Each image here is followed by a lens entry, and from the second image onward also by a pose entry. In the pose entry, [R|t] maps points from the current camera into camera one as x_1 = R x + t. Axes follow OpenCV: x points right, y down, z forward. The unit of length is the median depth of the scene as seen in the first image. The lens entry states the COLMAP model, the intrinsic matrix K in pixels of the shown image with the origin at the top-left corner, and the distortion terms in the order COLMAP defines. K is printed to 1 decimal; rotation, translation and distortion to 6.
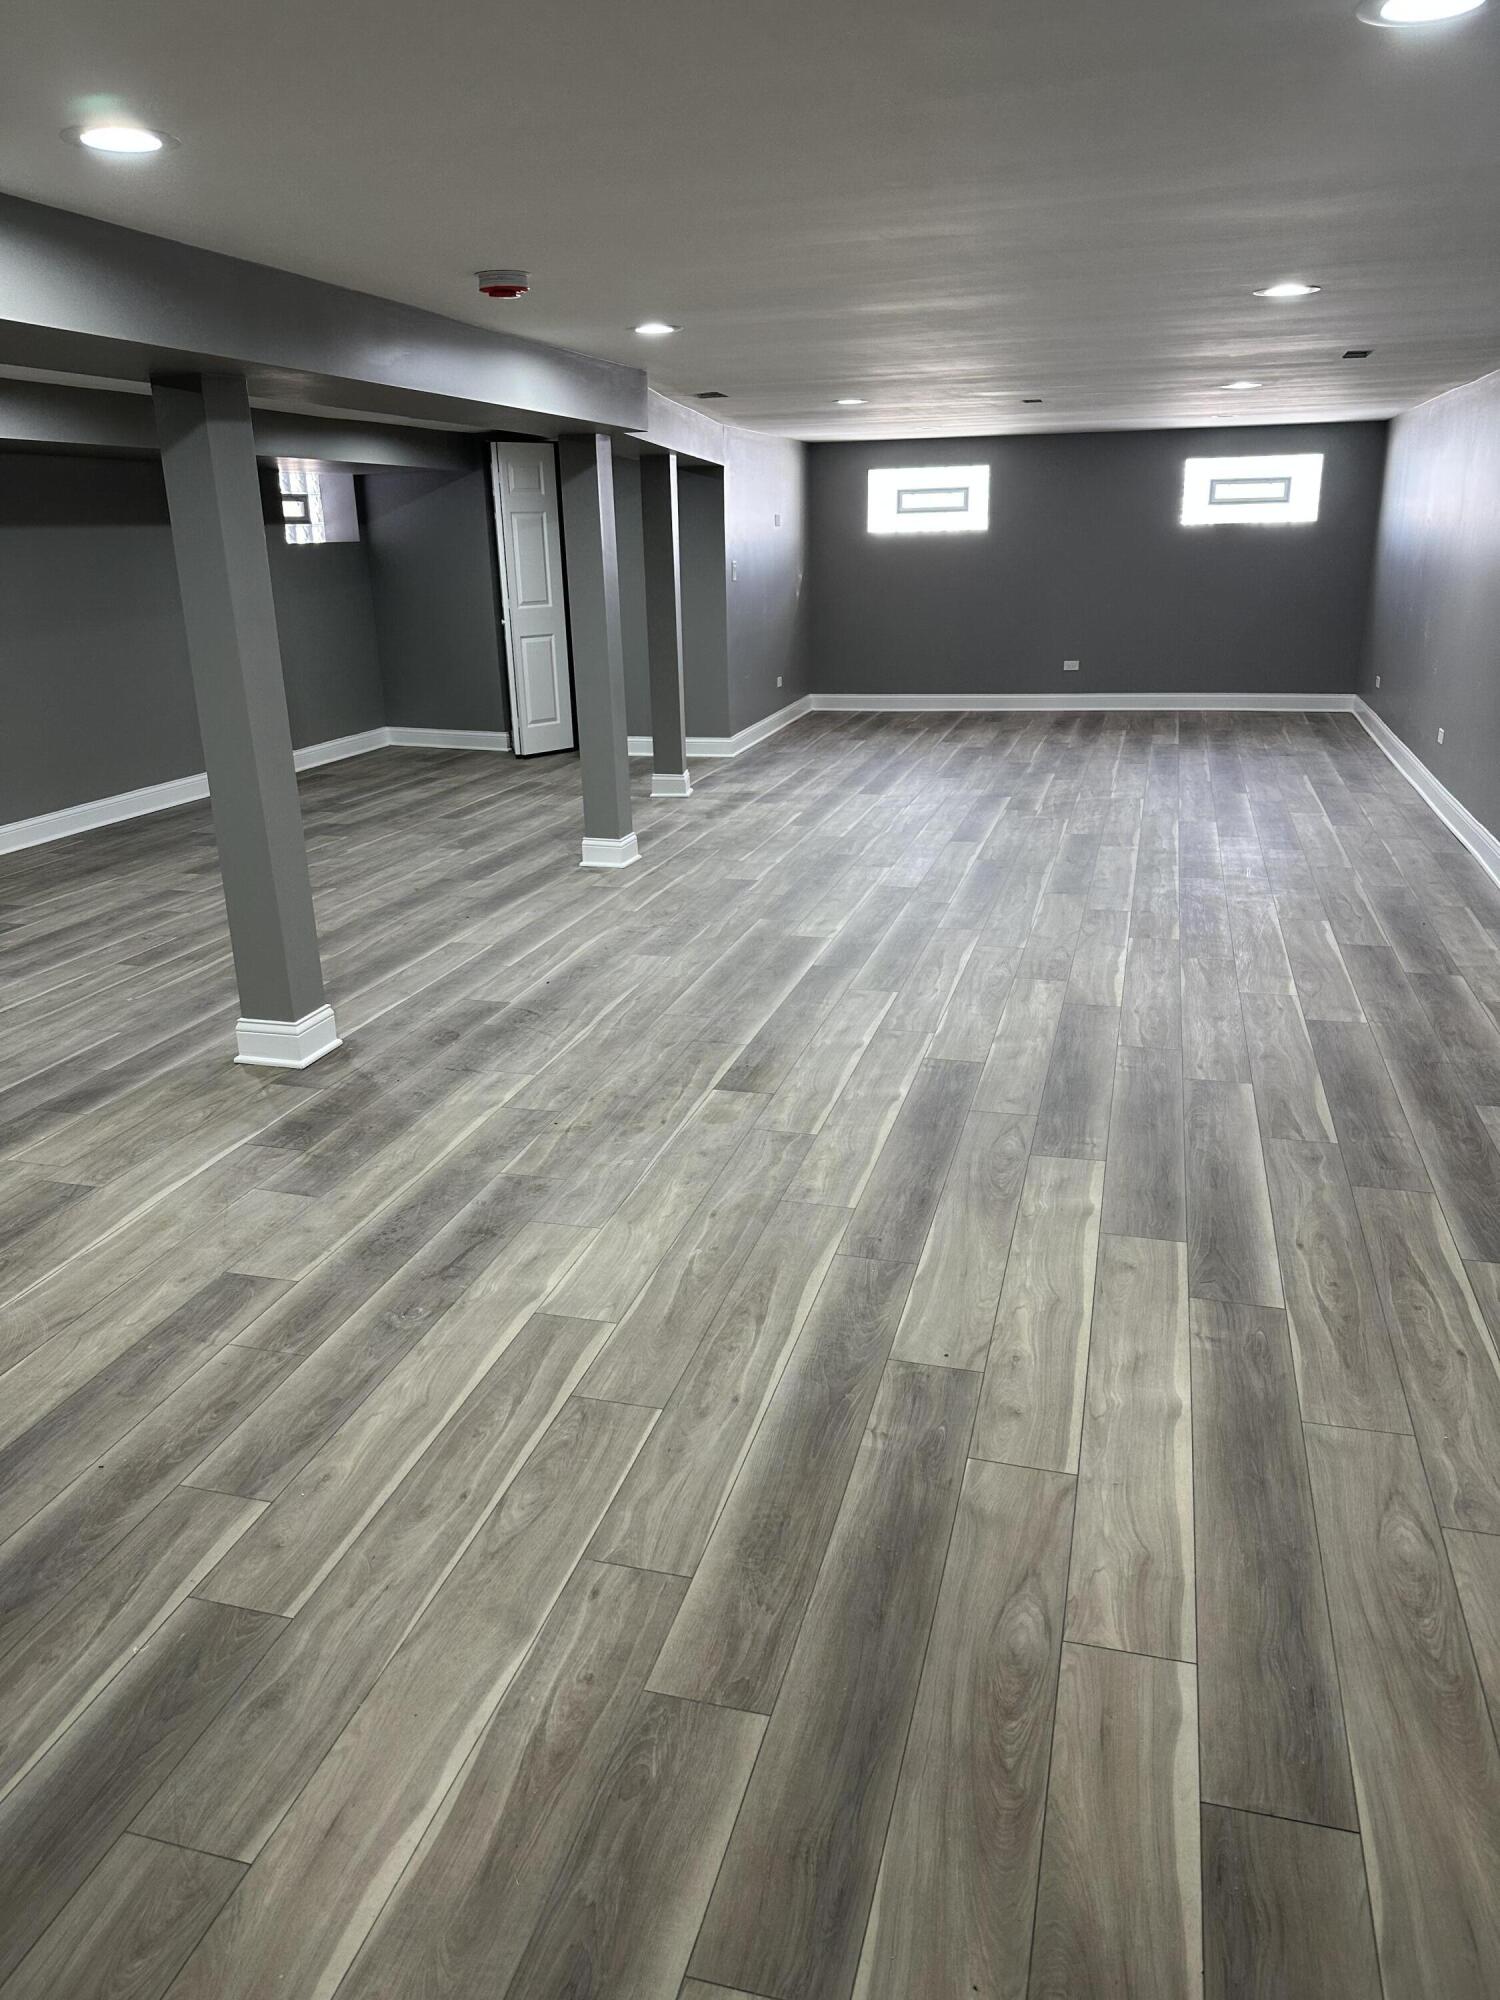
lens RADIAL K [[1415.7, 0, 752.5], [0, 1415.7, 1006.1], [0, 0, 1]] dist [0.021605, -0.013976]
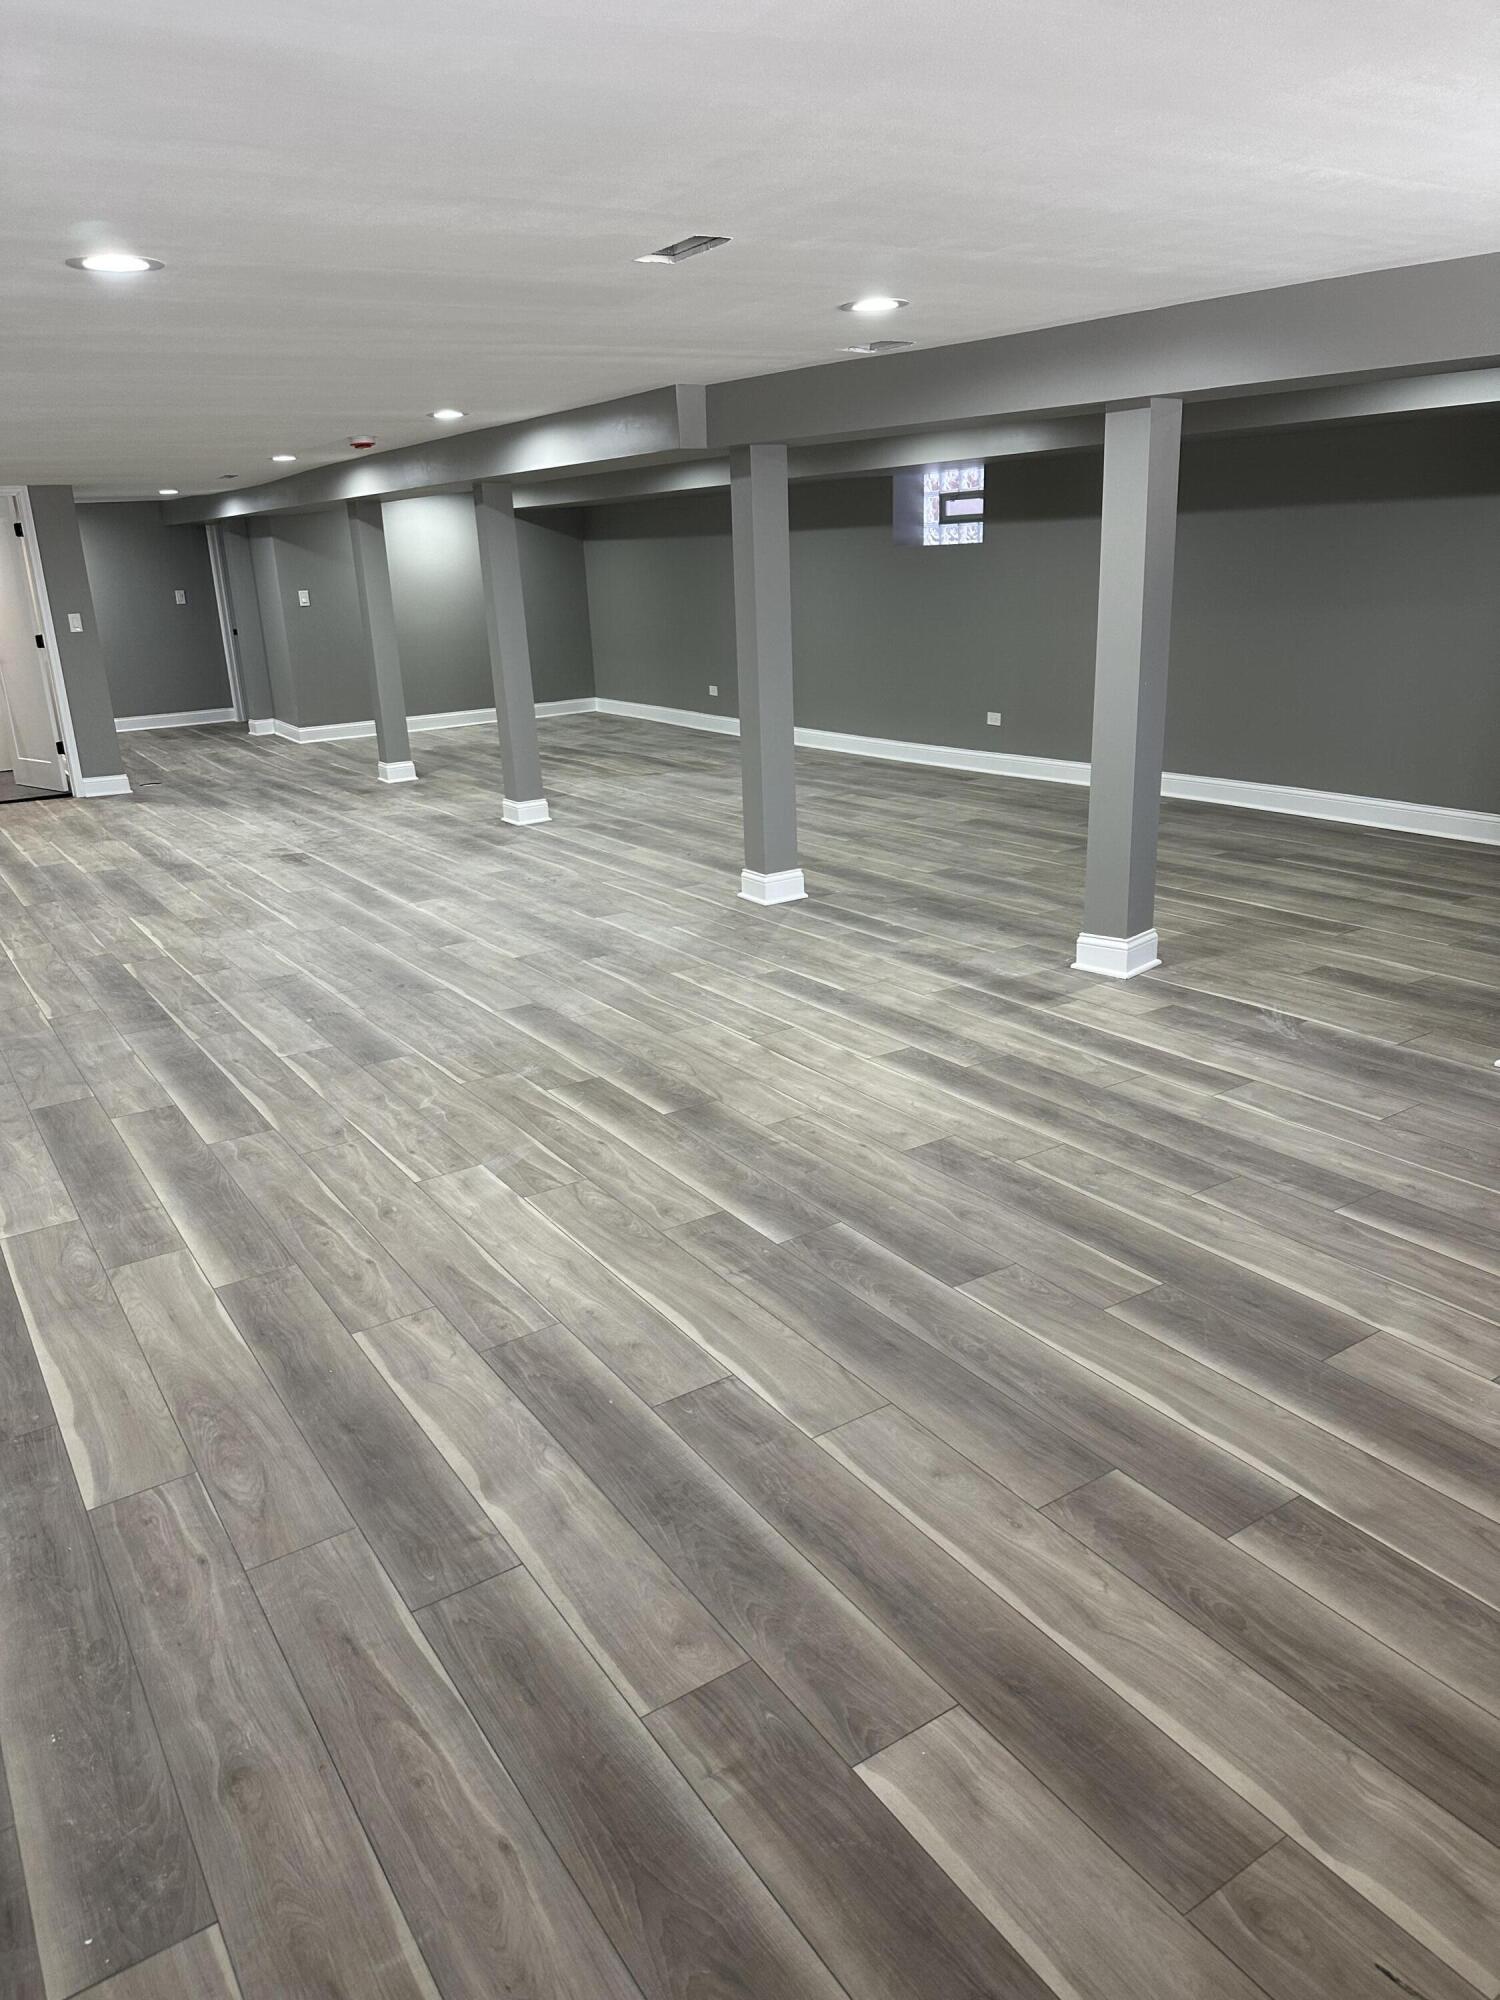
lens RADIAL K [[1415.7, 0, 751.9], [0, 1415.7, 995.3], [0, 0, 1]] dist [0.021605, -0.013976]
pose [[-0.656287, 0.280046, -0.700615, 0.739000], [-0.195267, 0.833893, 0.516230, -0.506066], [0.728806, 0.475602, -0.492589, 1.409349]]
